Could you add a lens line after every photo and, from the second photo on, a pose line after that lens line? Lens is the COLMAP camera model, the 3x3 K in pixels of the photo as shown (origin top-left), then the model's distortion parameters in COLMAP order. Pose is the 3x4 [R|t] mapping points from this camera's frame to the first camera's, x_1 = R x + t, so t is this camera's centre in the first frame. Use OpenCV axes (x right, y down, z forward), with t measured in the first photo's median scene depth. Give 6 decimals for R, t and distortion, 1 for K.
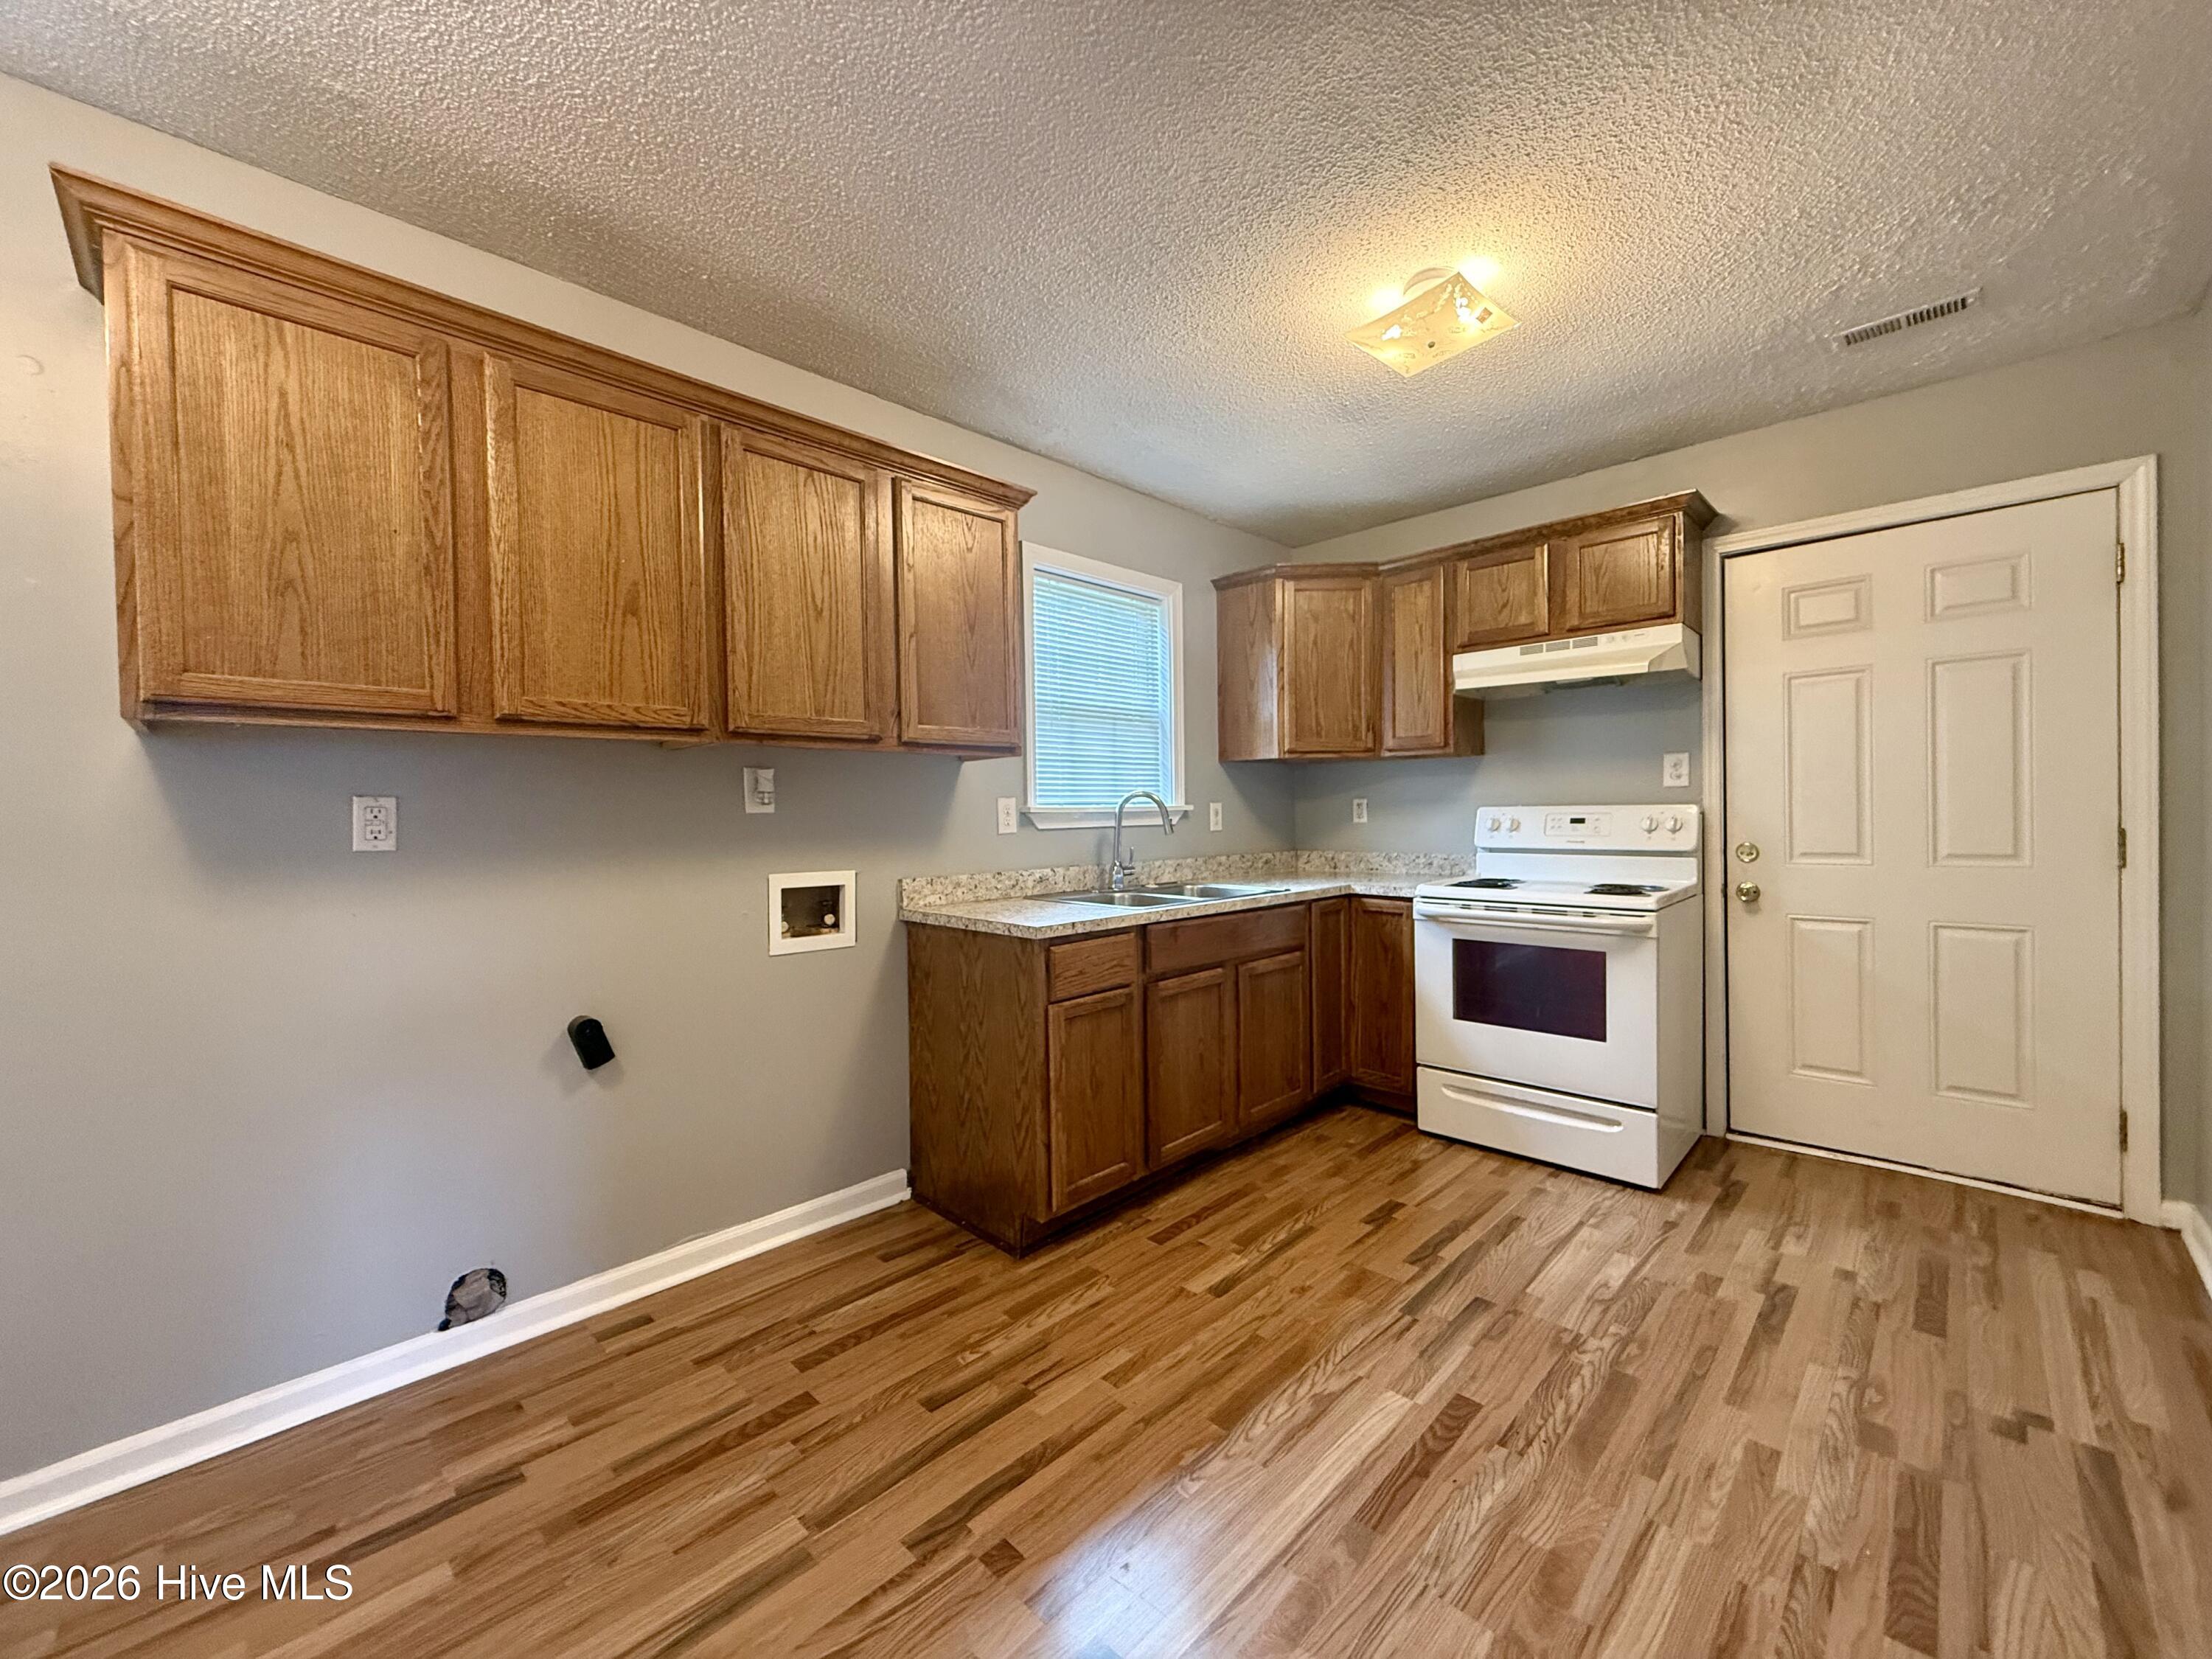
lens RADIAL K [[878.5, 0, 1103.0], [0, 878.5, 829.4], [0, 0, 1]] dist [0.000192, 0.000239]
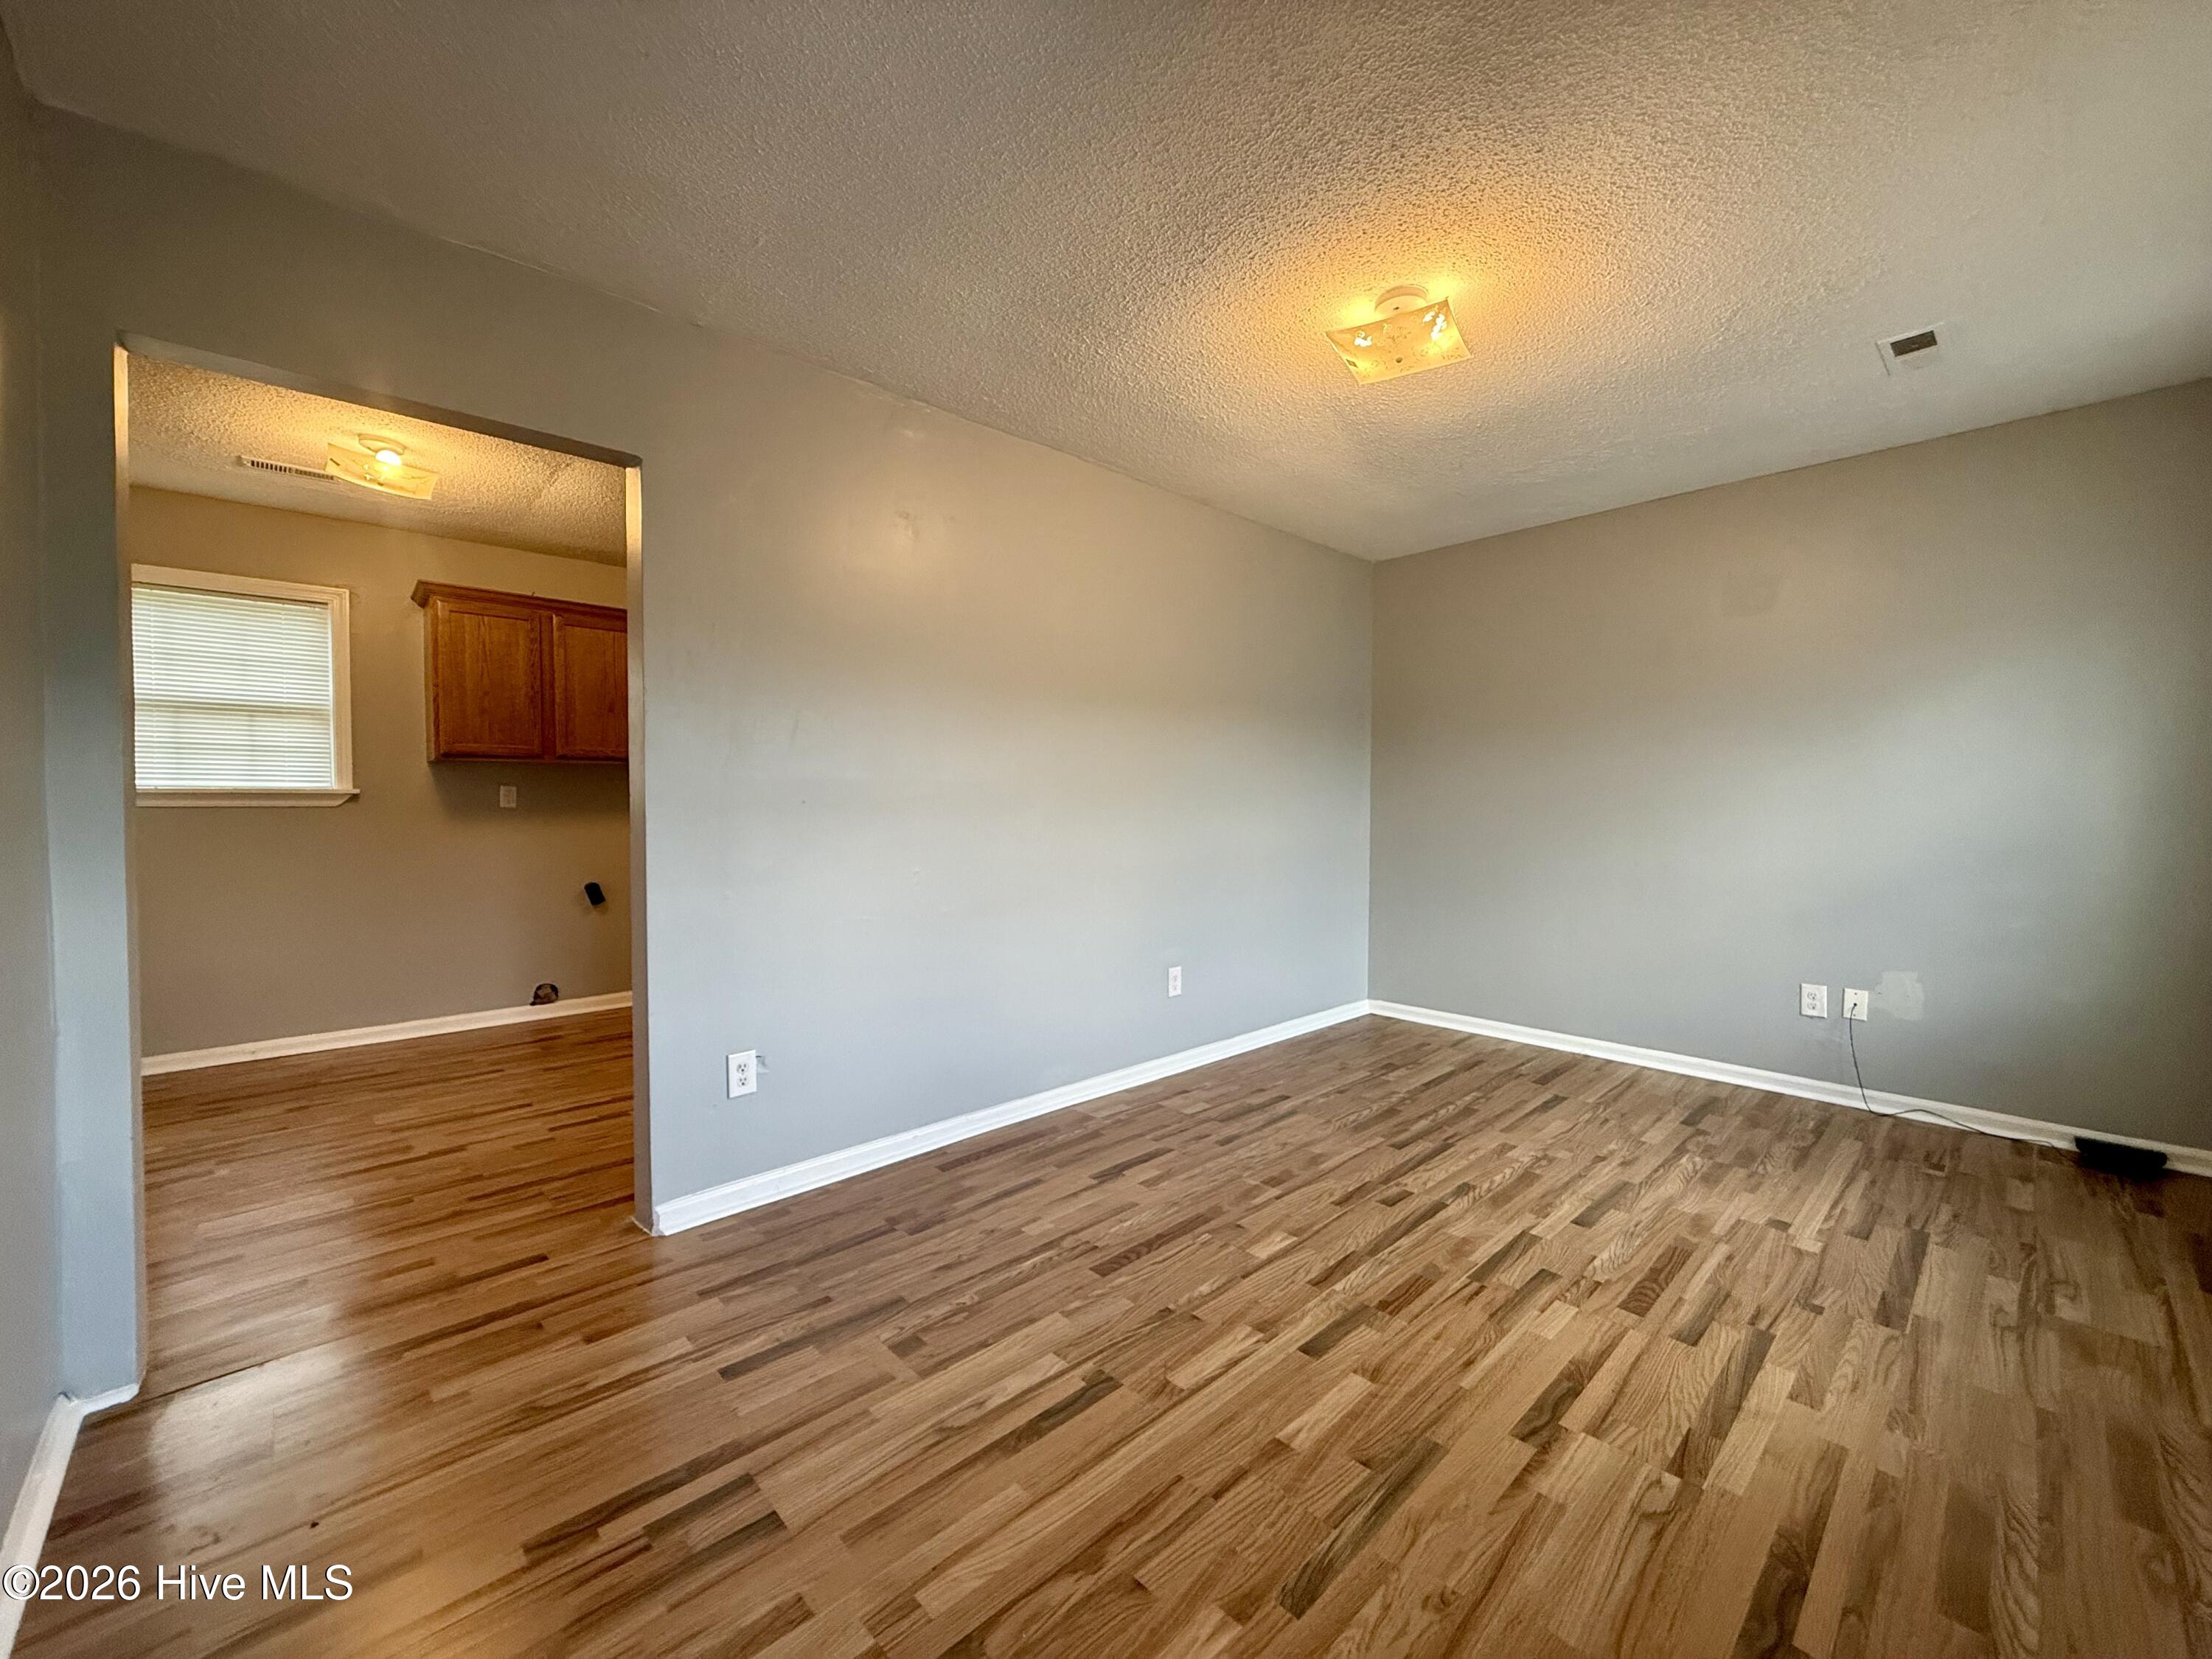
lens RADIAL K [[891.9, 0, 1105.6], [0, 891.9, 840.3], [0, 0, 1]] dist [0.020430, 0.000069]
pose [[0.999571, 0.016764, -0.024002, 0.717192], [-0.016189, 0.999581, 0.023976, 0.021666], [0.024394, -0.023577, 0.999424, -1.166014]]
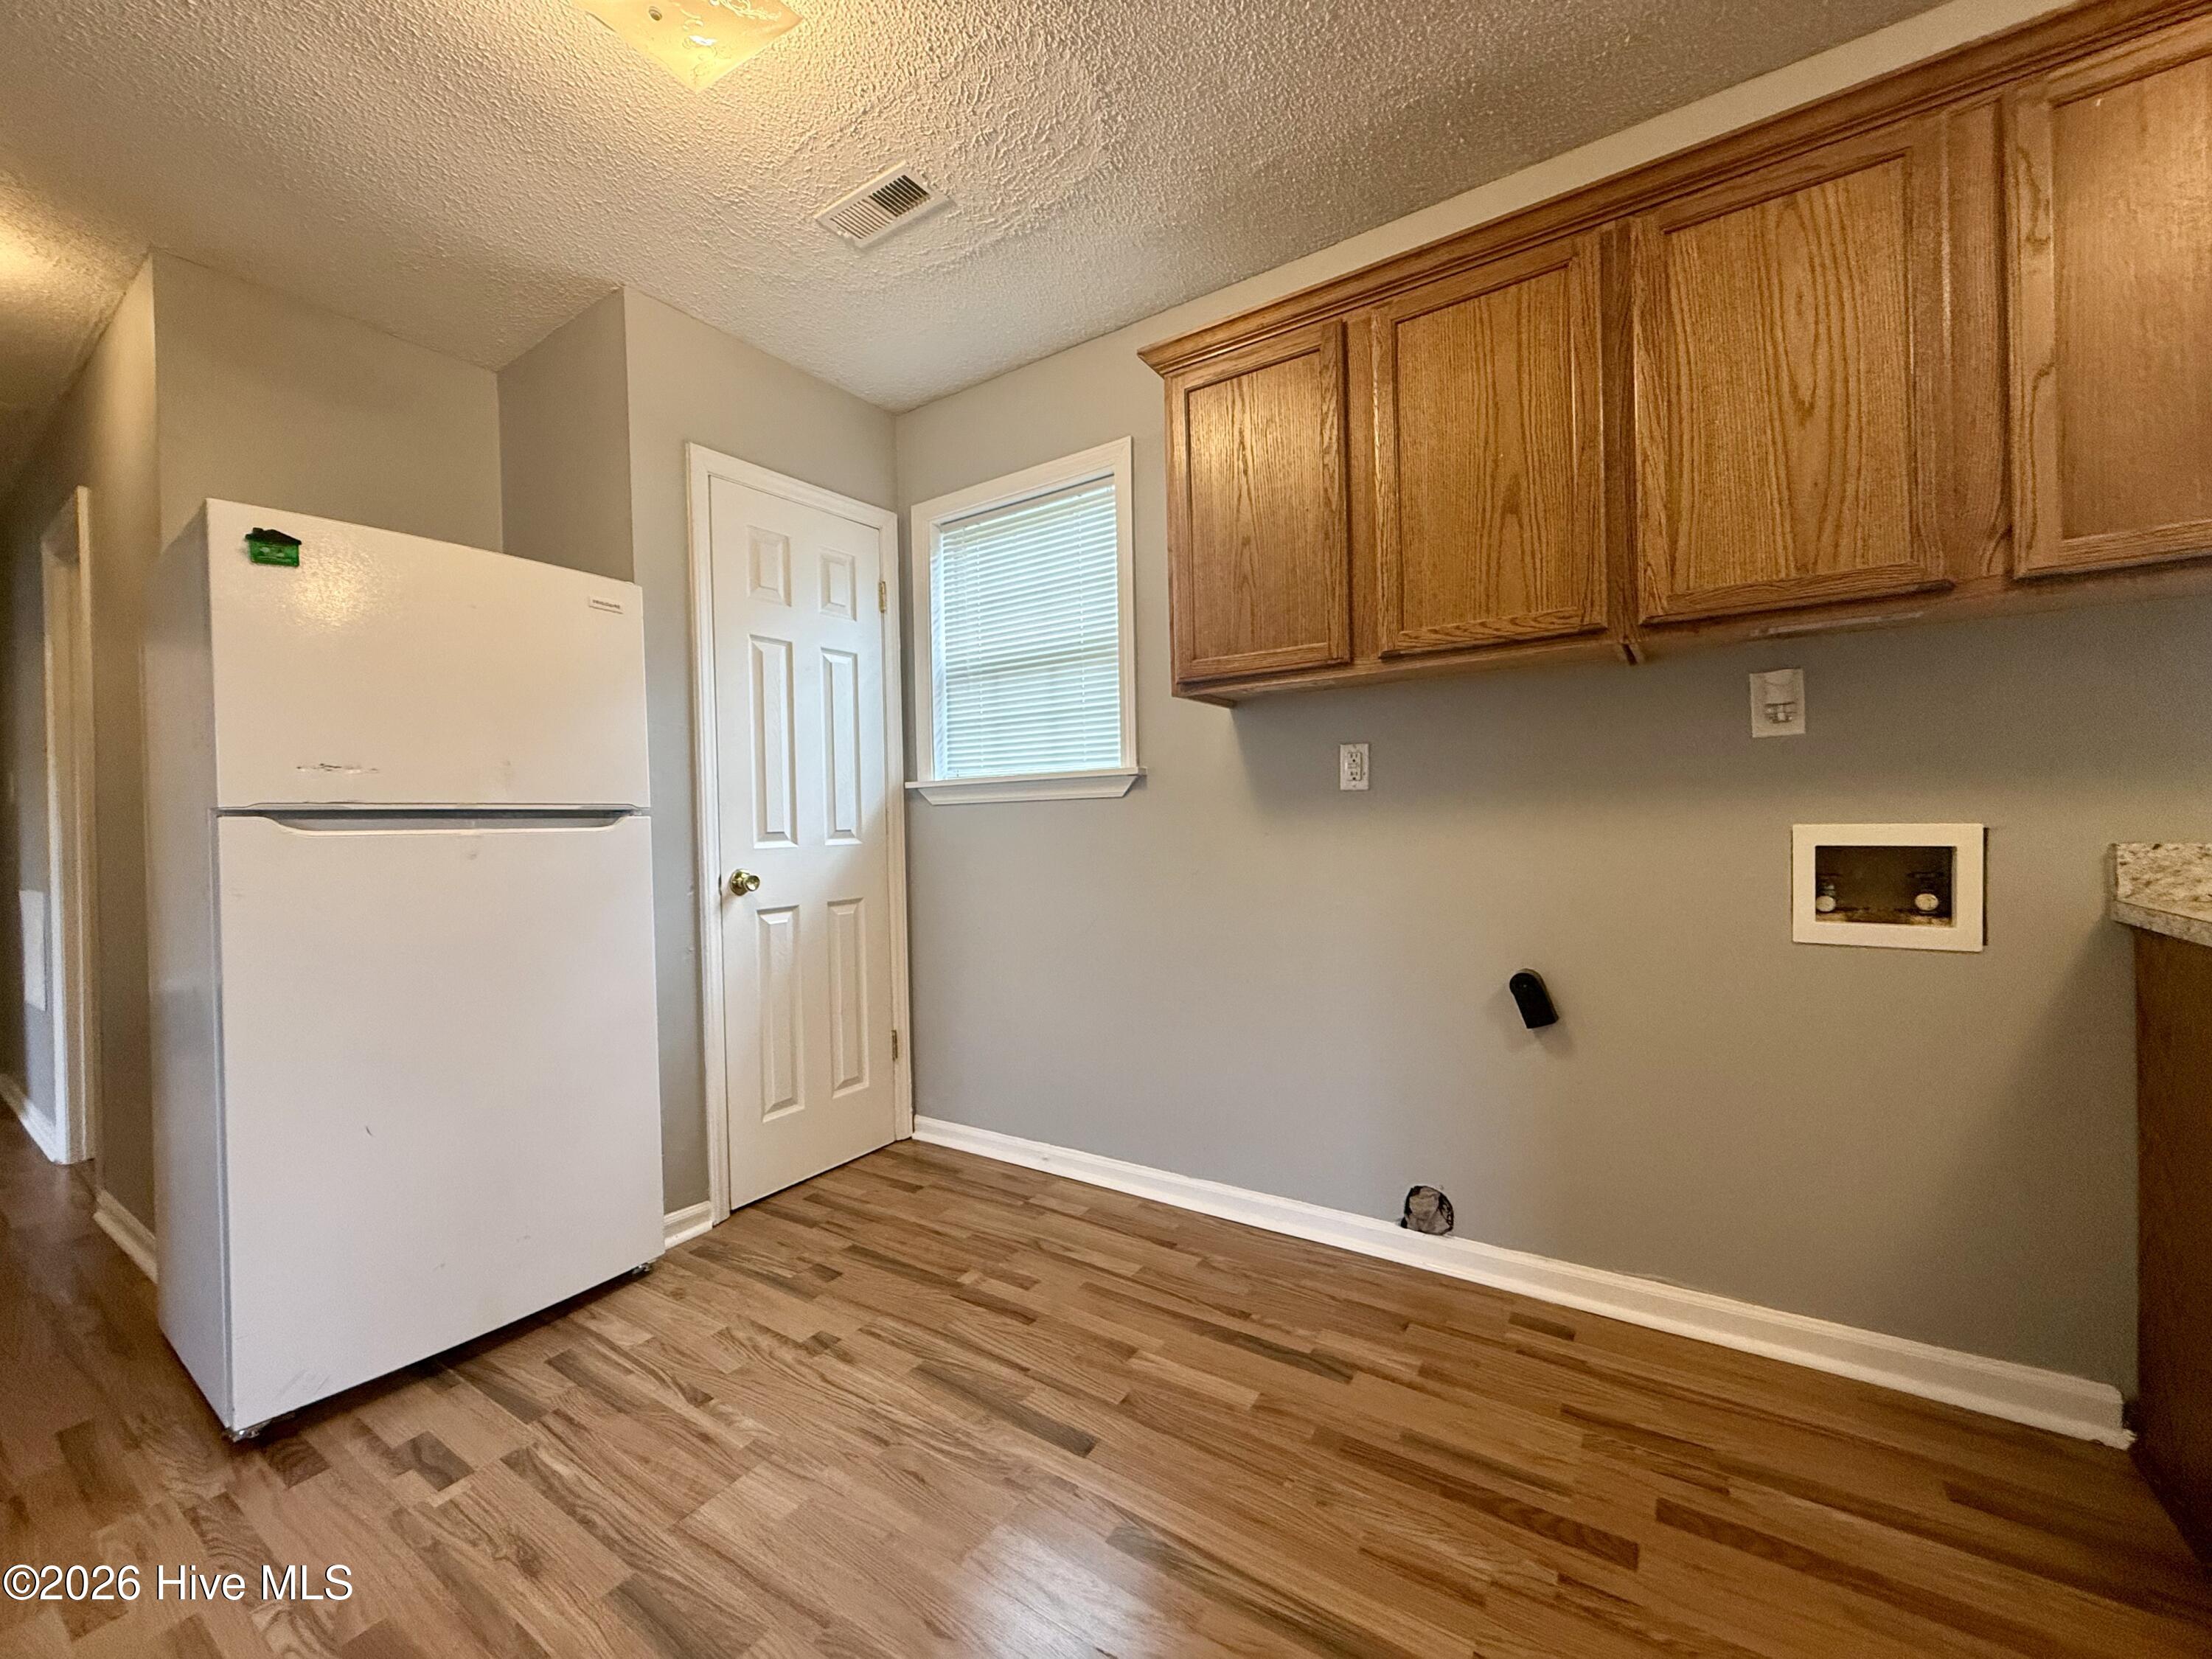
lens RADIAL K [[878.5, 0, 1103.0], [0, 878.5, 829.4], [0, 0, 1]] dist [0.000192, 0.000239]
pose [[0.189936, 0.019173, -0.981609, 0.199074], [0.004555, 0.999781, 0.020409, 0.039819], [0.981786, -0.008348, 0.189807, 0.345732]]
